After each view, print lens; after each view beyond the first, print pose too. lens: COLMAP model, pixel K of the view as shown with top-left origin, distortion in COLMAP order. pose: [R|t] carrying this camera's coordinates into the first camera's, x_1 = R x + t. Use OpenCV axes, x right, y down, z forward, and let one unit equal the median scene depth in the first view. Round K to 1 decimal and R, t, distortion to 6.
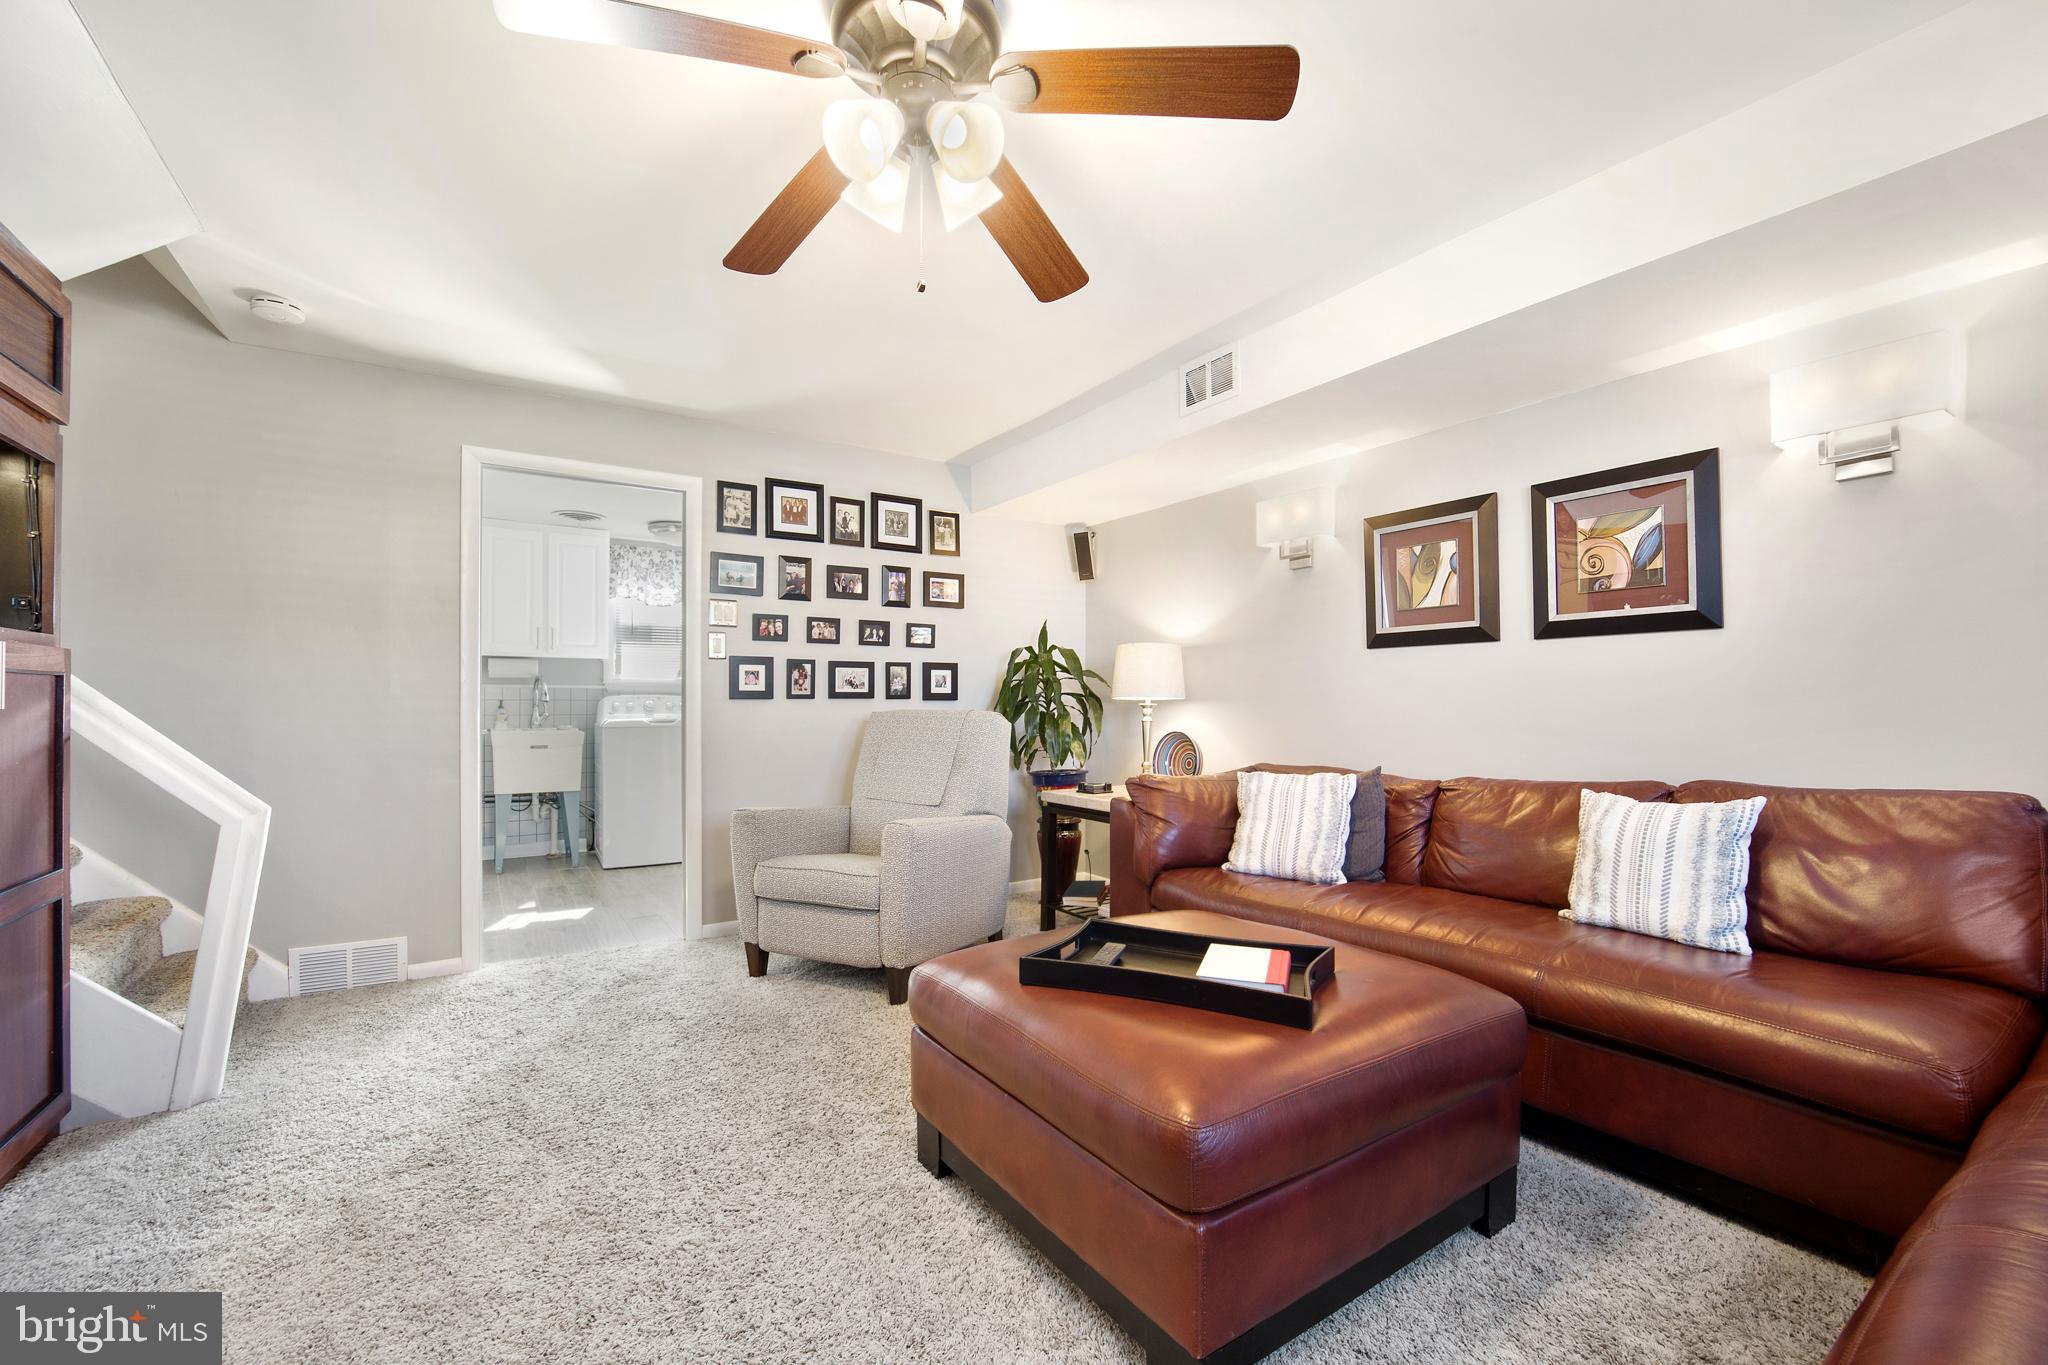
lens RADIAL K [[846.6, 0, 1018.1], [0, 846.6, 695.1], [0, 0, 1]] dist [-0.002766, -0.008675]
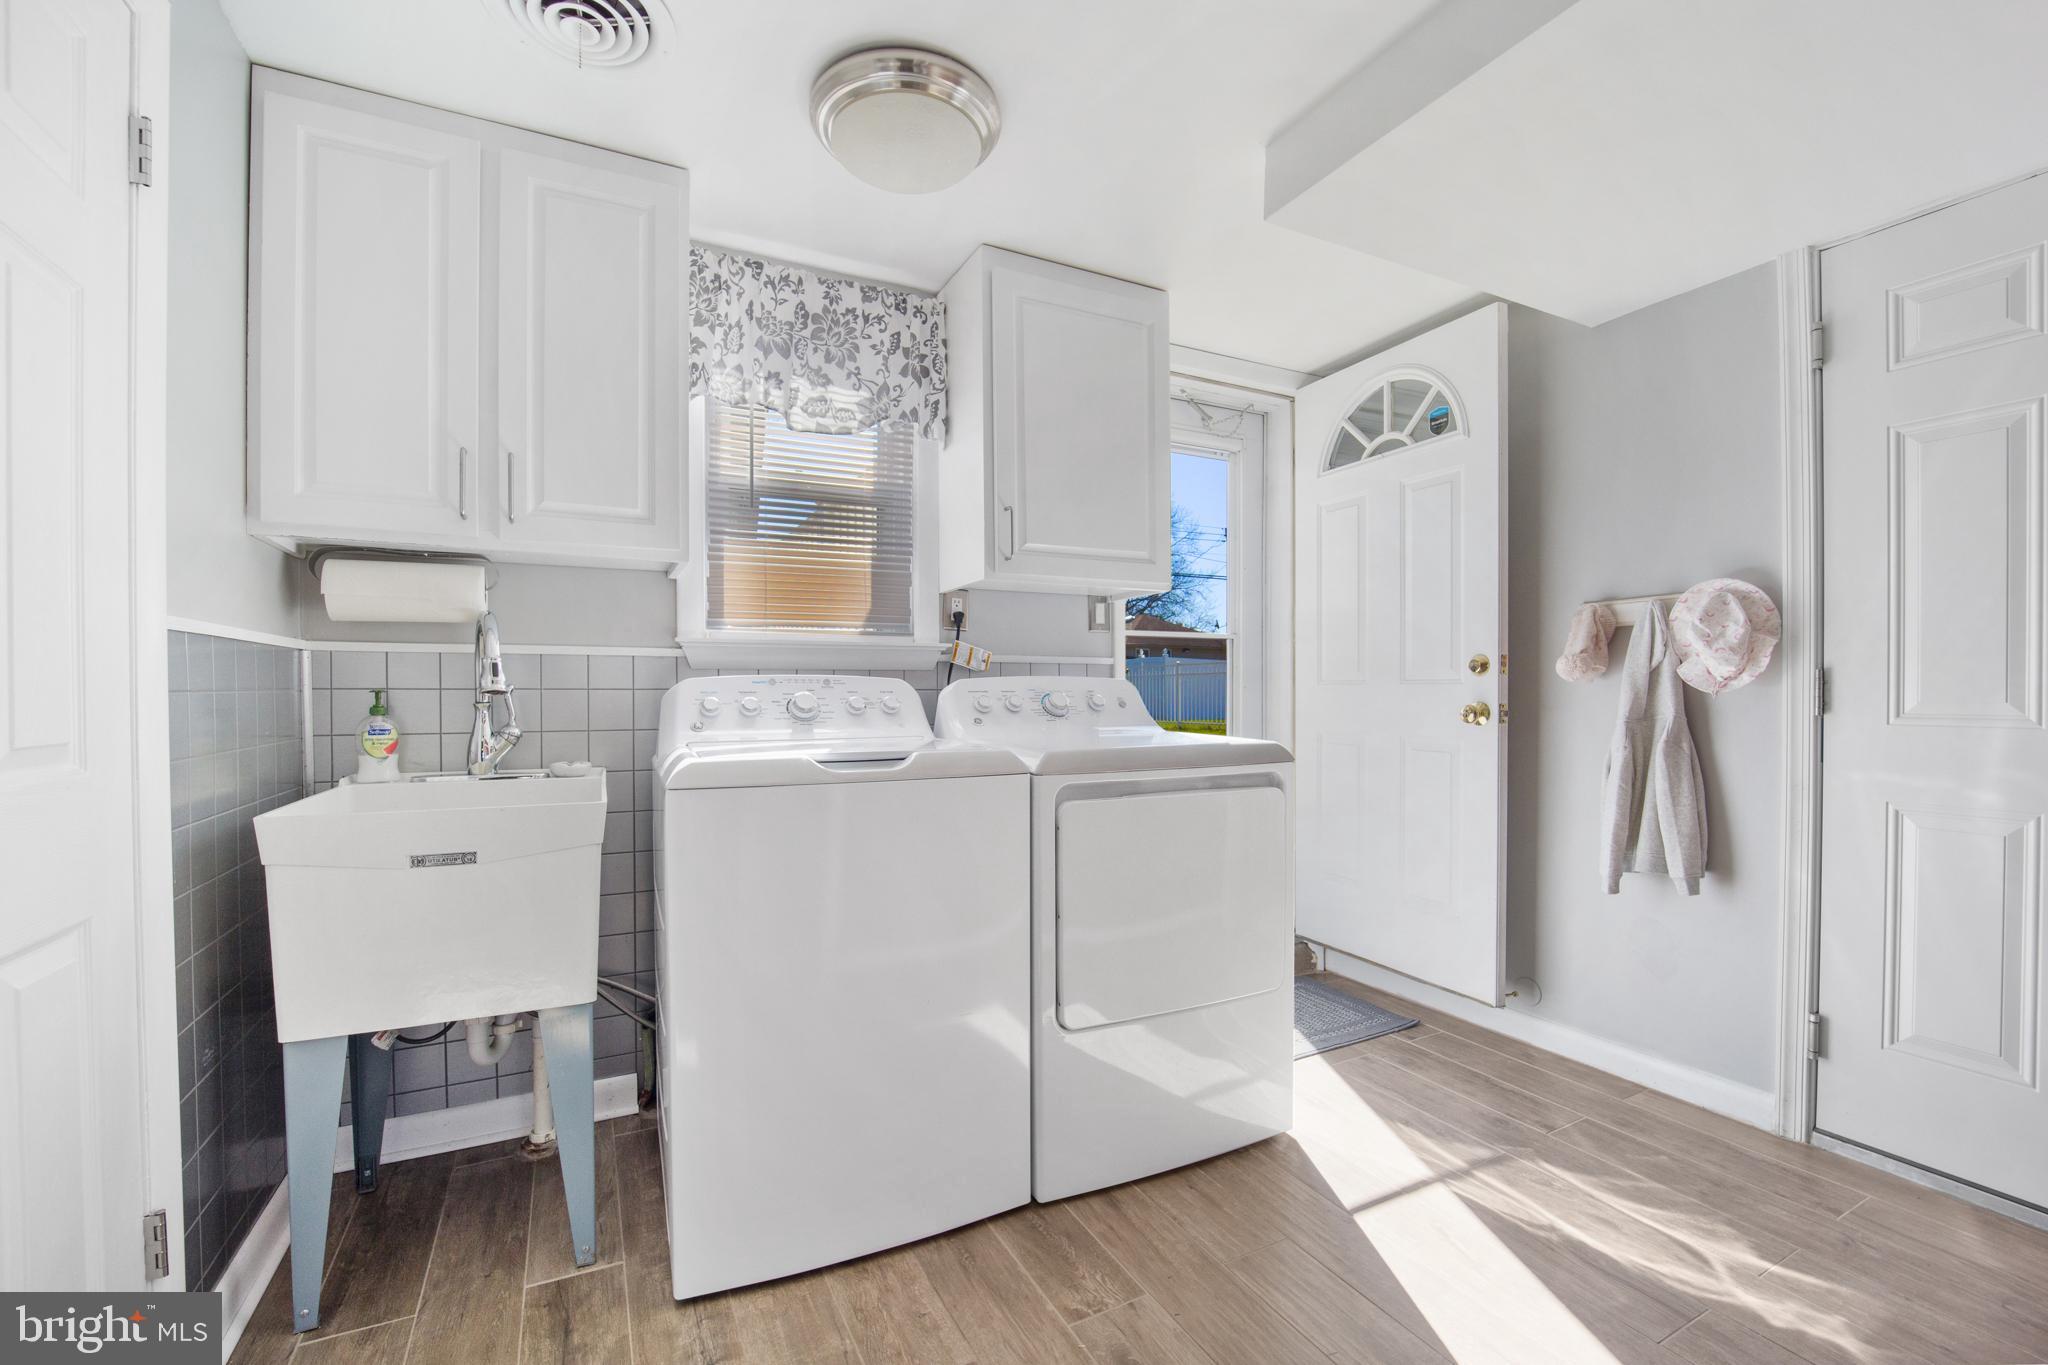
lens RADIAL K [[839.5, 0, 1001.2], [0, 839.5, 693.8], [0, 0, 1]] dist [-0.007887, -0.000516]
pose [[0.994970, -0.001275, -0.100165, -0.360530], [0.002837, 0.999876, 0.015459, 0.003286], [0.100133, -0.015665, 0.994851, 0.748425]]
